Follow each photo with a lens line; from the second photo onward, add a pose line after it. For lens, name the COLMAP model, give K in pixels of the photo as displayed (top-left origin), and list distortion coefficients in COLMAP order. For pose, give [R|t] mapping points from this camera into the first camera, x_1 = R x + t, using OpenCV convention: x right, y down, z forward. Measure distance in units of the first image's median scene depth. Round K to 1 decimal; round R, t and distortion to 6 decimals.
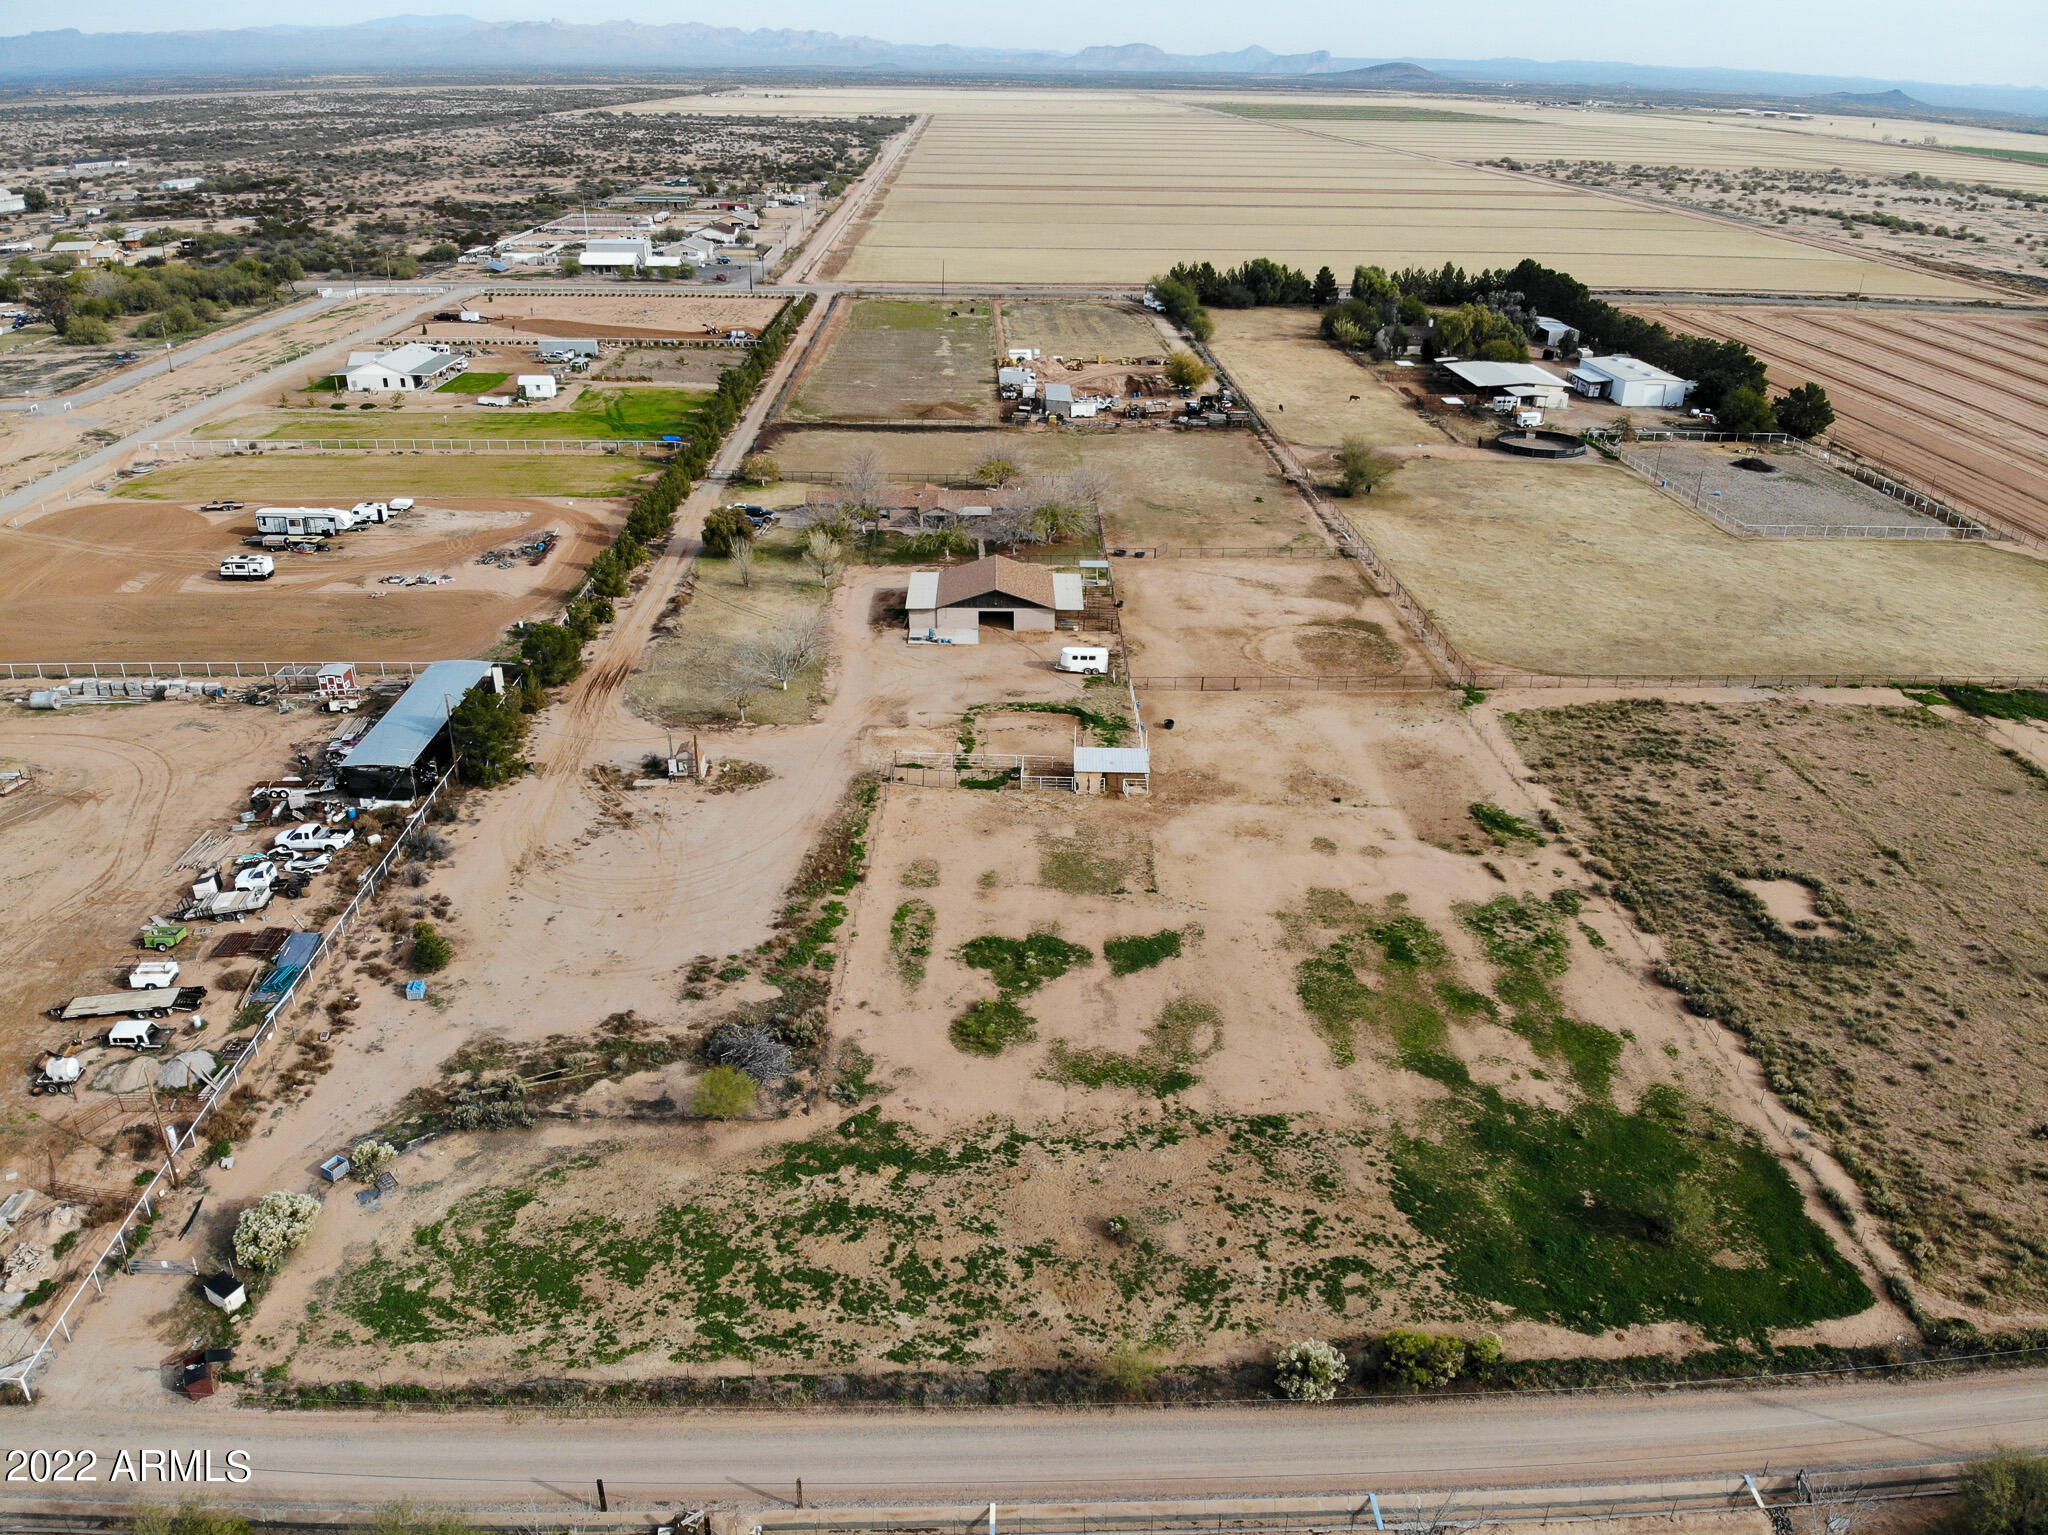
lens RADIAL K [[1513.0, 0, 1033.0], [0, 1513.0, 789.5], [0, 0, 1]] dist [0.063953, -0.177710]
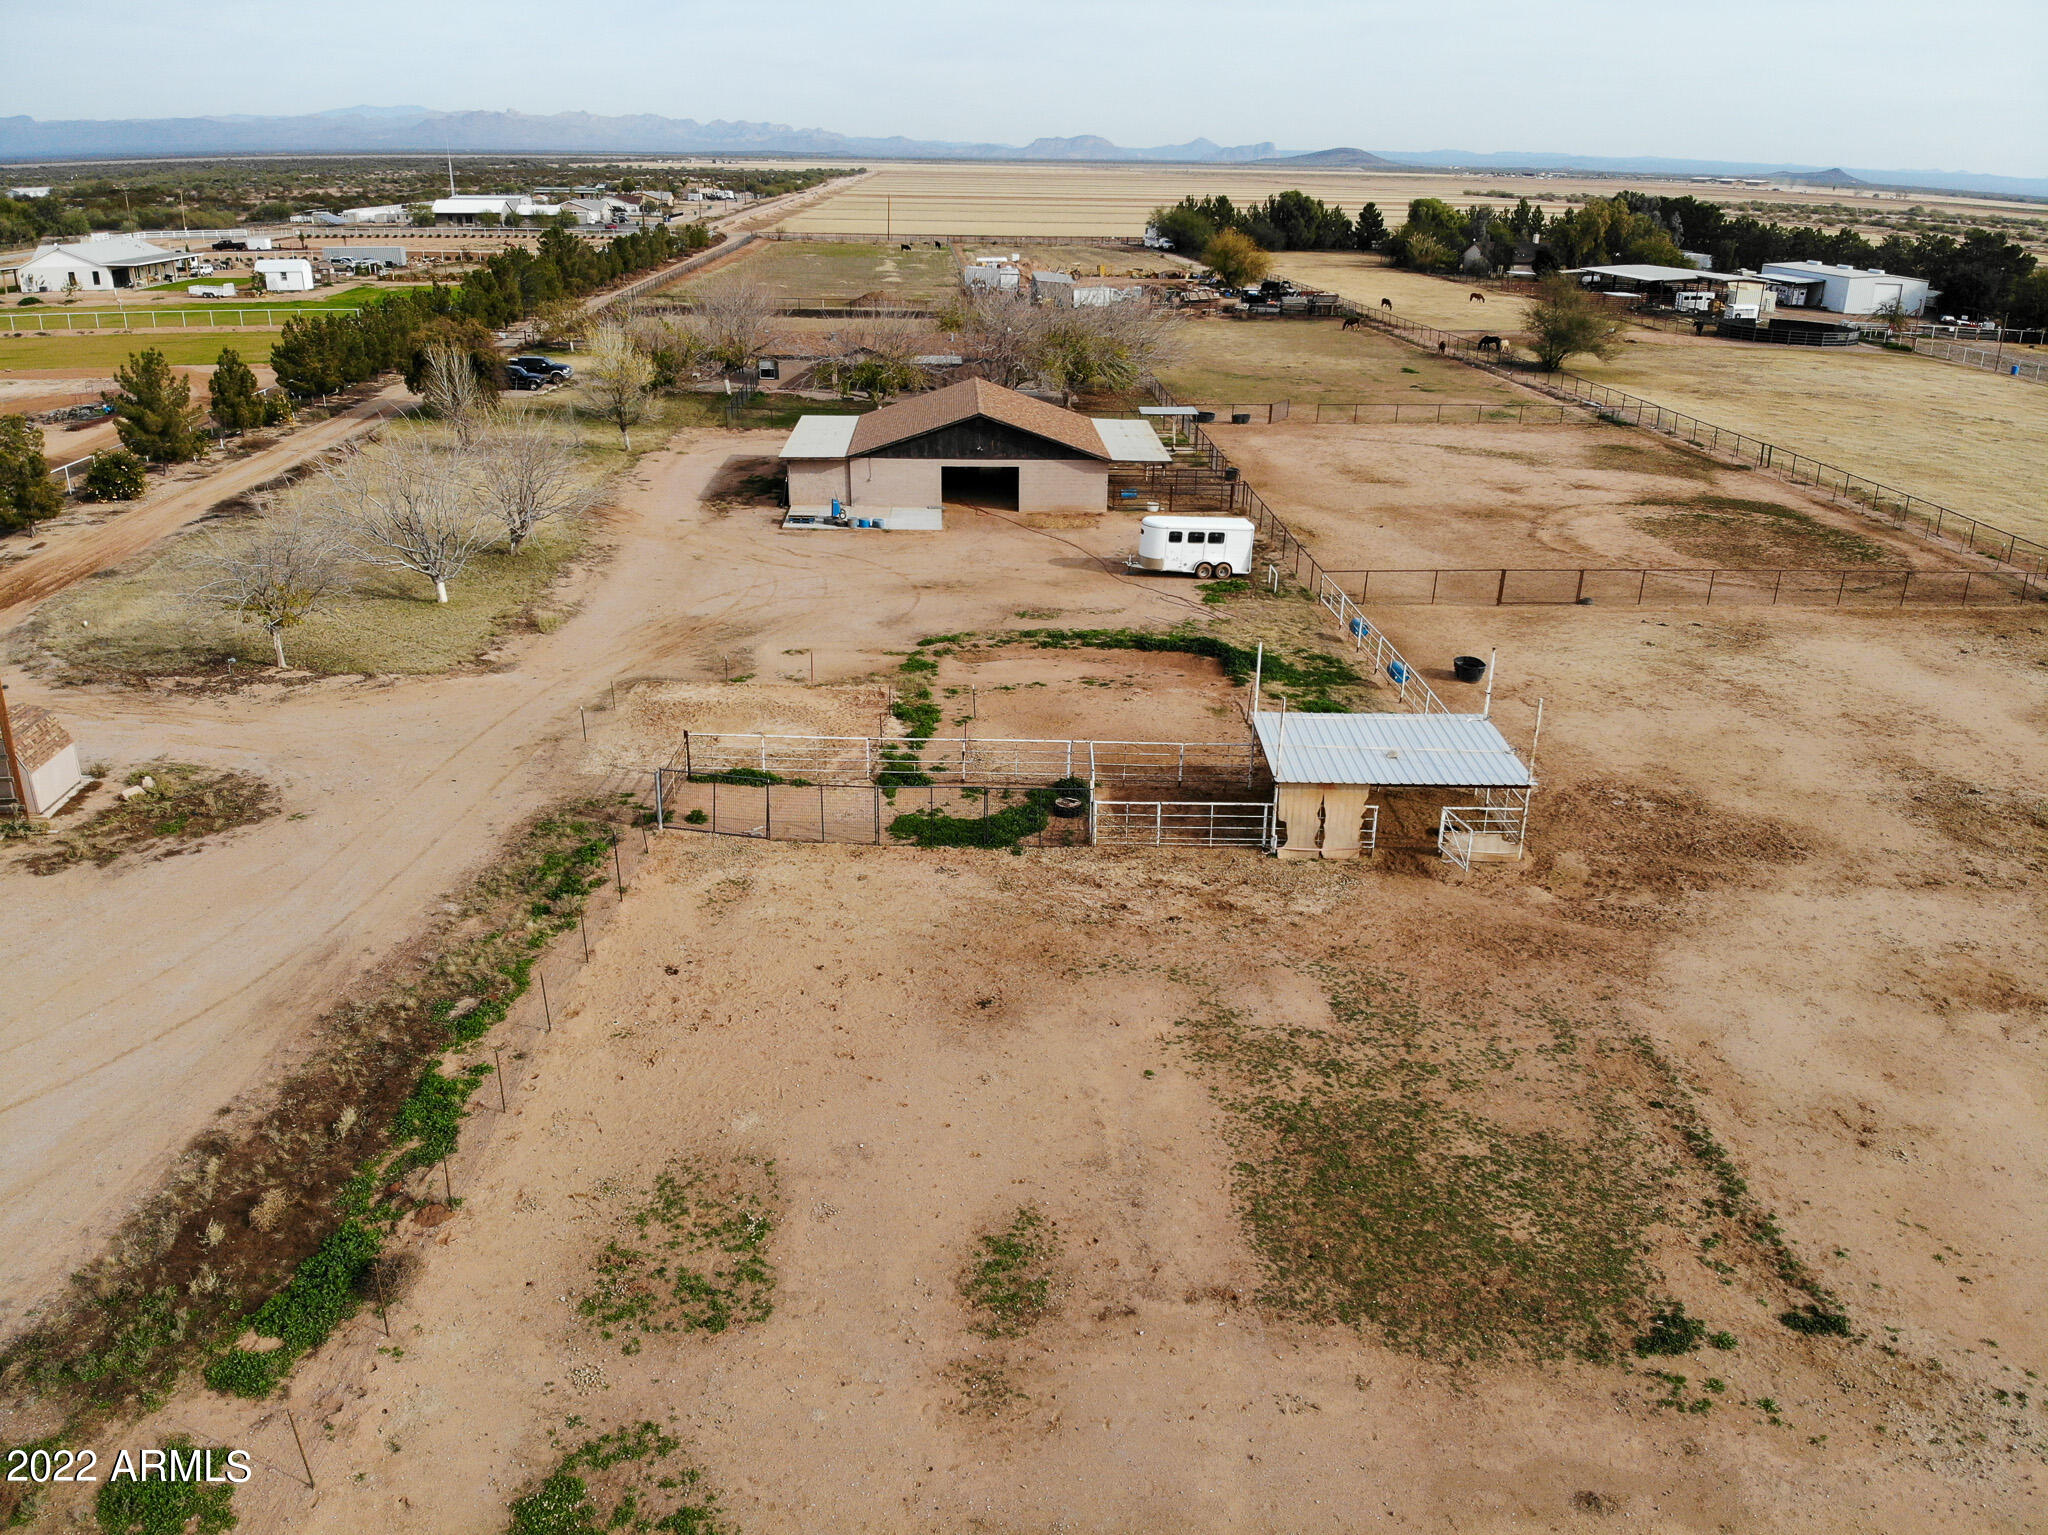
lens RADIAL K [[1513.0, 0, 1033.1], [0, 1513.0, 779.4], [0, 0, 1]] dist [0.063953, -0.177710]
pose [[0.999553, -0.009261, 0.028411, -0.029793], [0.010922, 0.998207, -0.058849, 0.004438], [-0.027815, 0.059133, 0.997863, 0.733977]]
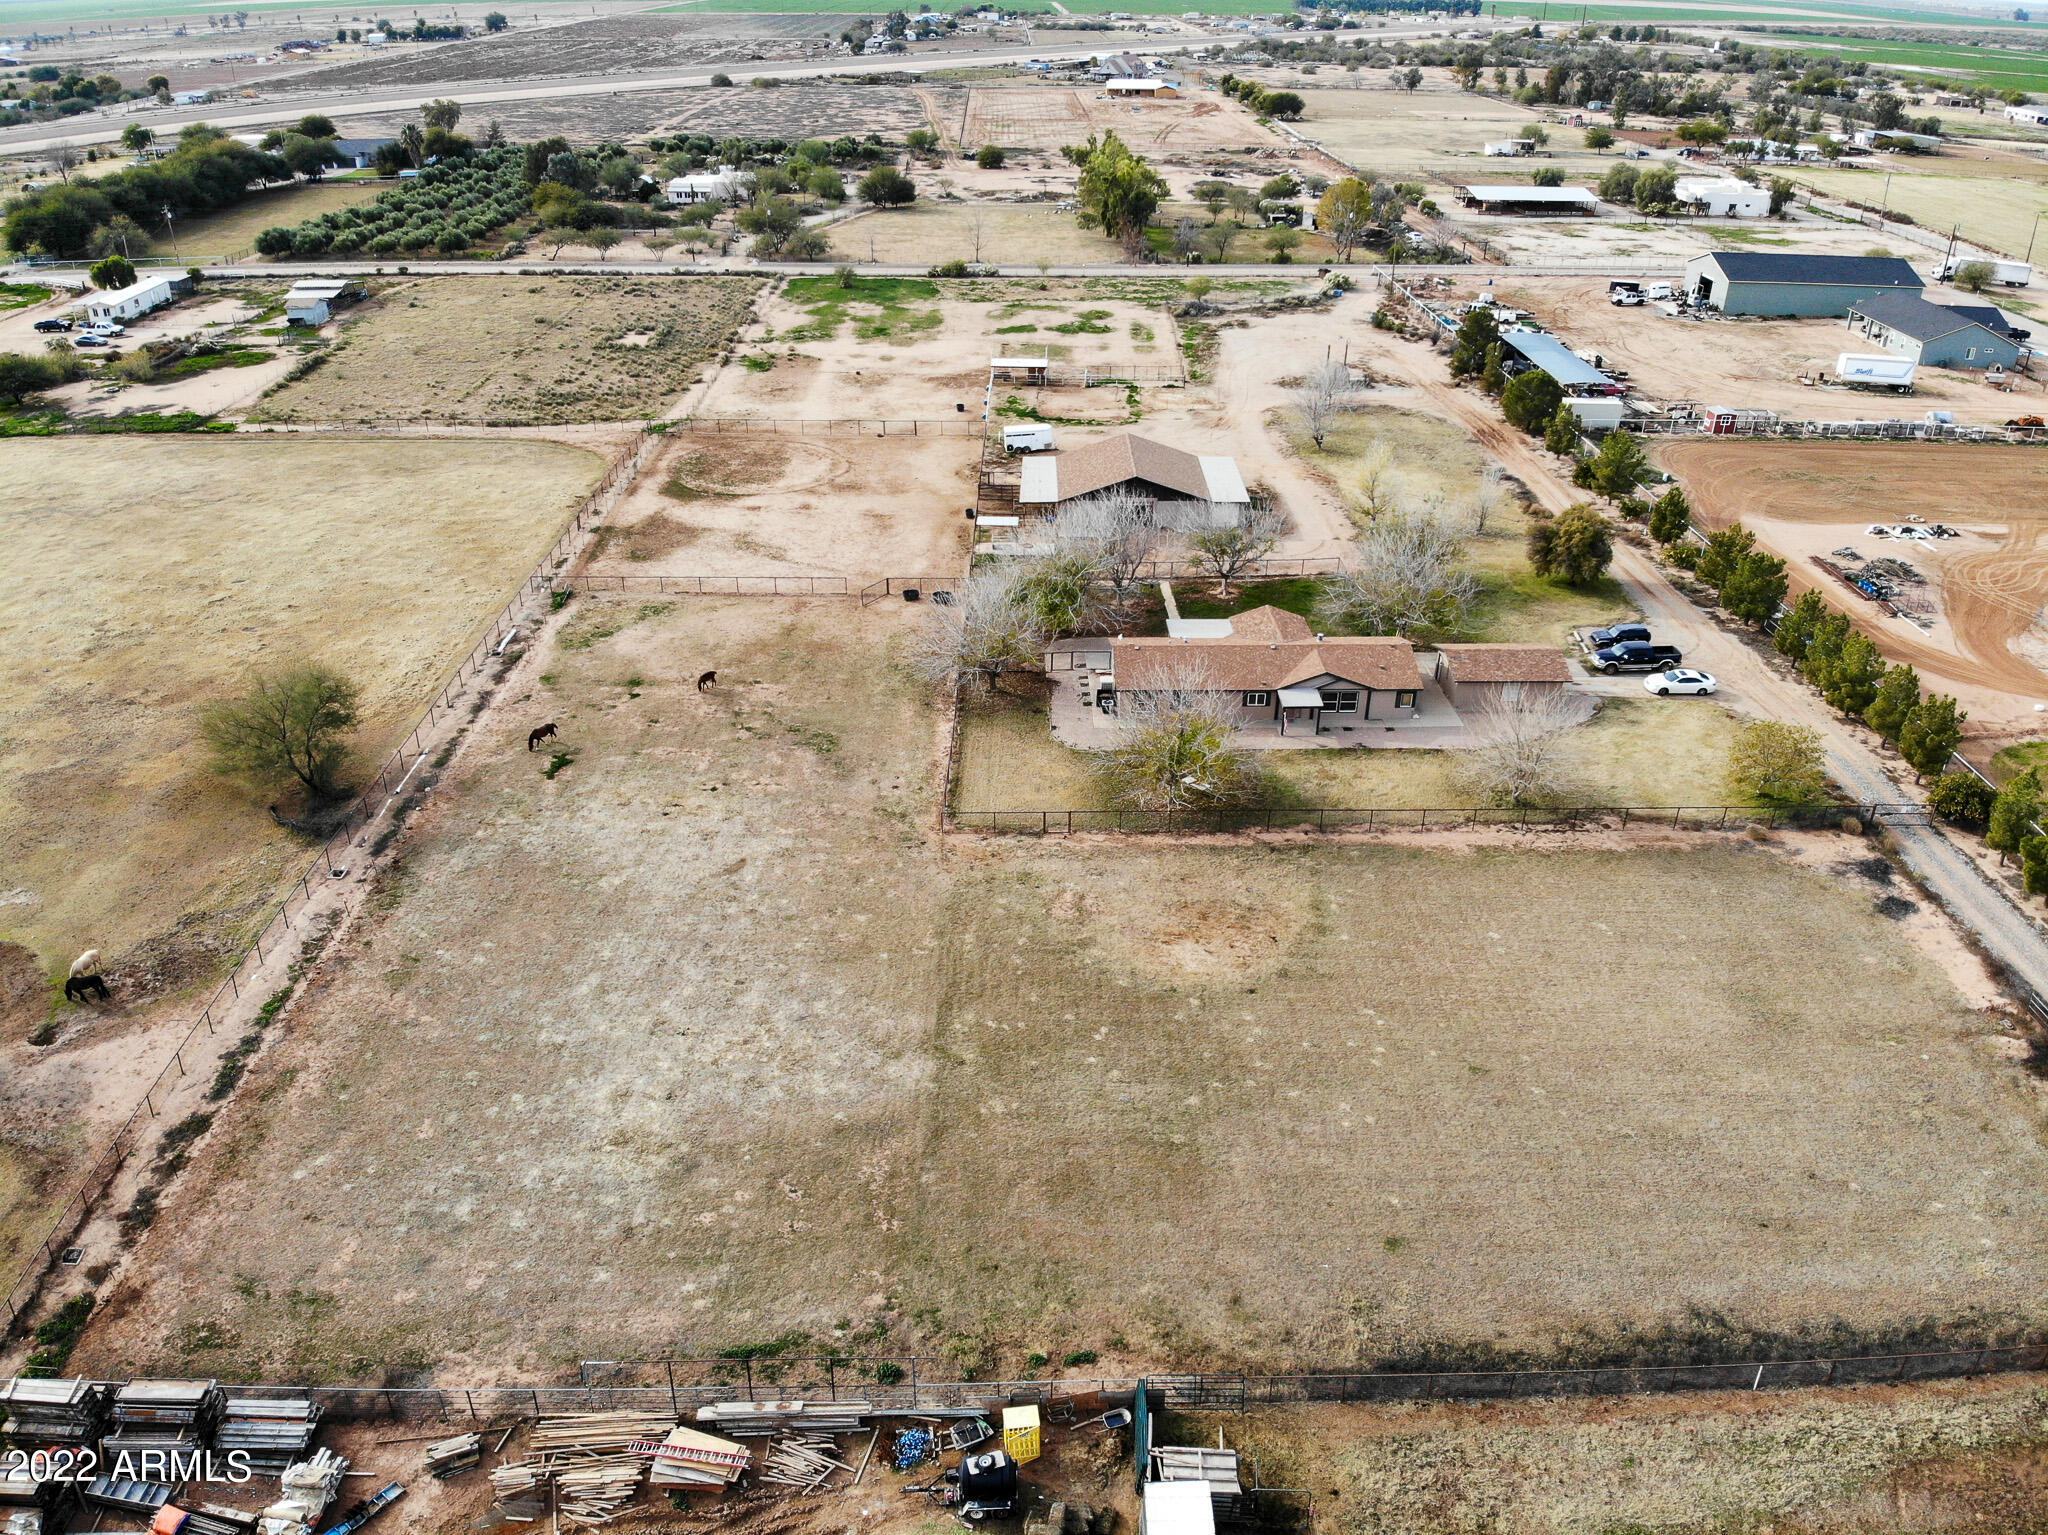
lens RADIAL K [[1513.0, 0, 1024.5], [0, 1513.0, 769.6], [0, 0, 1]] dist [0.063953, -0.177710]
pose [[-0.999568, -0.026936, 0.011734, 0.023384], [-0.006378, 0.588777, 0.808271, -0.941931], [-0.028681, 0.807847, -0.588694, 2.193743]]
